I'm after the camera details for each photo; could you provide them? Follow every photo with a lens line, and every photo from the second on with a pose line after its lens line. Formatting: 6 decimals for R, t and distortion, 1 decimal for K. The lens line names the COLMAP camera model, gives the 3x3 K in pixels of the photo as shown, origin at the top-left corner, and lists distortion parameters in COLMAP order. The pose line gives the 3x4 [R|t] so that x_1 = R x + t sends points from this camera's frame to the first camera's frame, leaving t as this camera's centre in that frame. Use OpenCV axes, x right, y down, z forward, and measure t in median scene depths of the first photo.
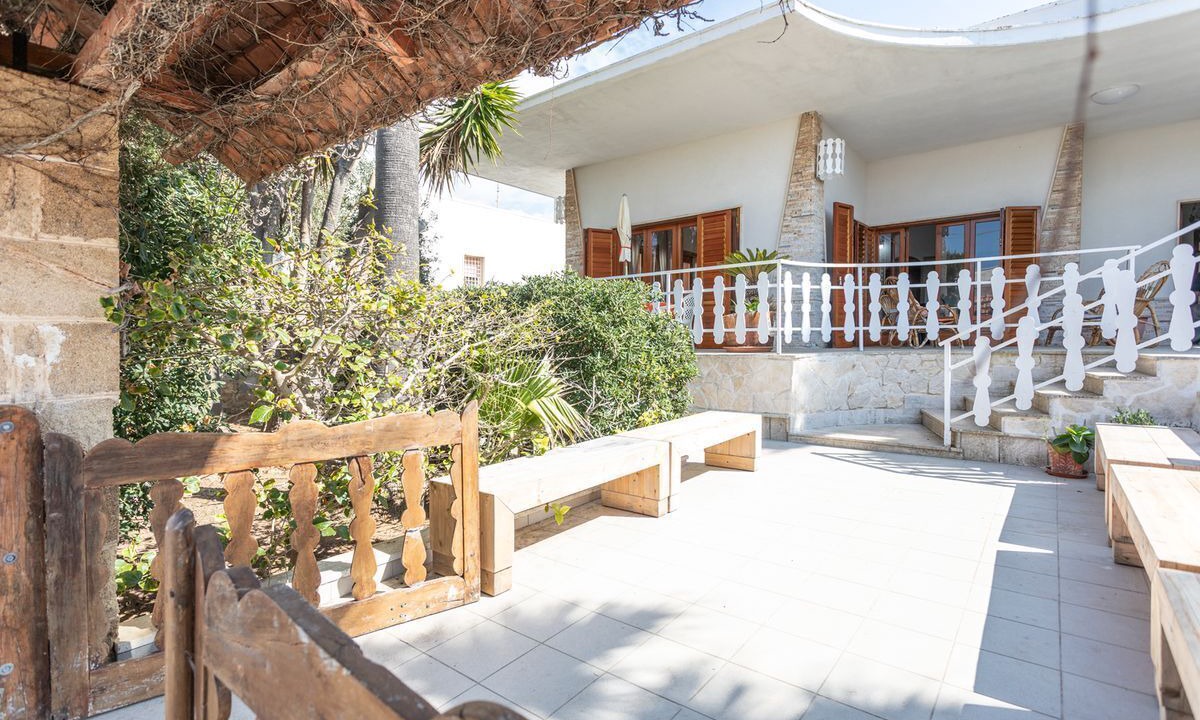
lens RADIAL K [[575.4, 0, 602.5], [0, 575.4, 349.0], [0, 0, 1]] dist [0.008183, 0.002413]
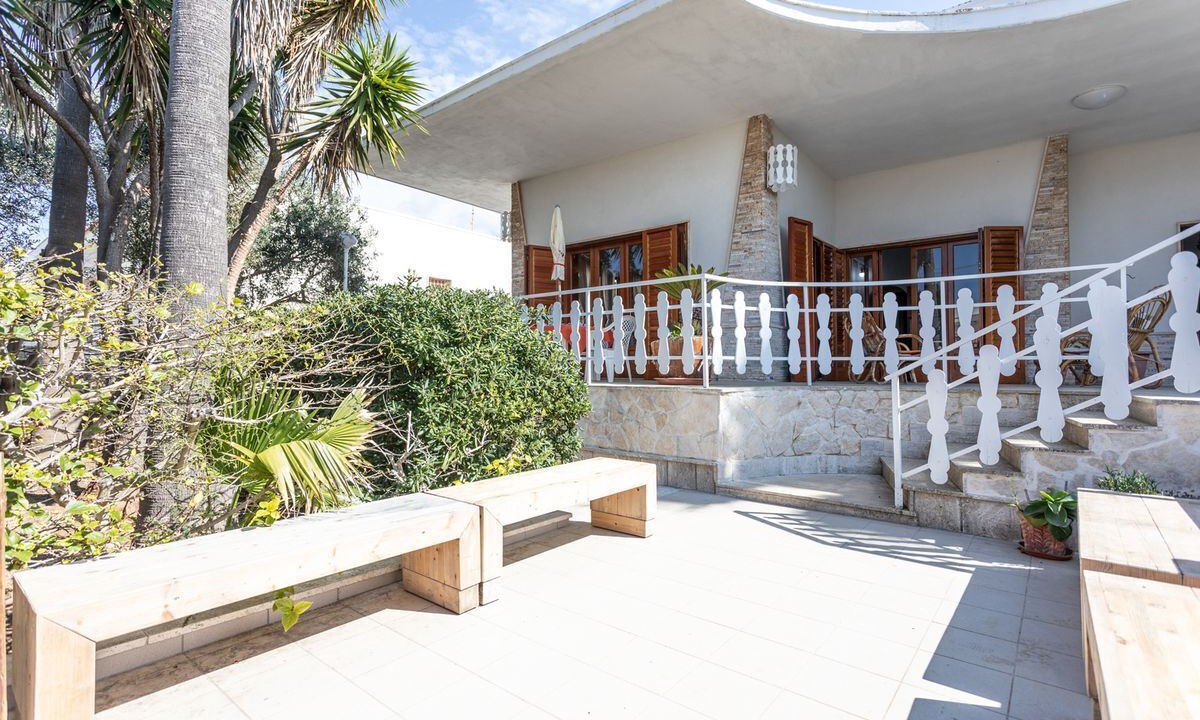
lens RADIAL K [[575.4, 0, 606.5], [0, 575.4, 341.6], [0, 0, 1]] dist [0.008183, 0.002413]
pose [[0.999809, 0.018994, -0.004565, 0.168268], [-0.019255, 0.997604, -0.066453, 0.001177], [0.003292, 0.066529, 0.997779, 0.166375]]
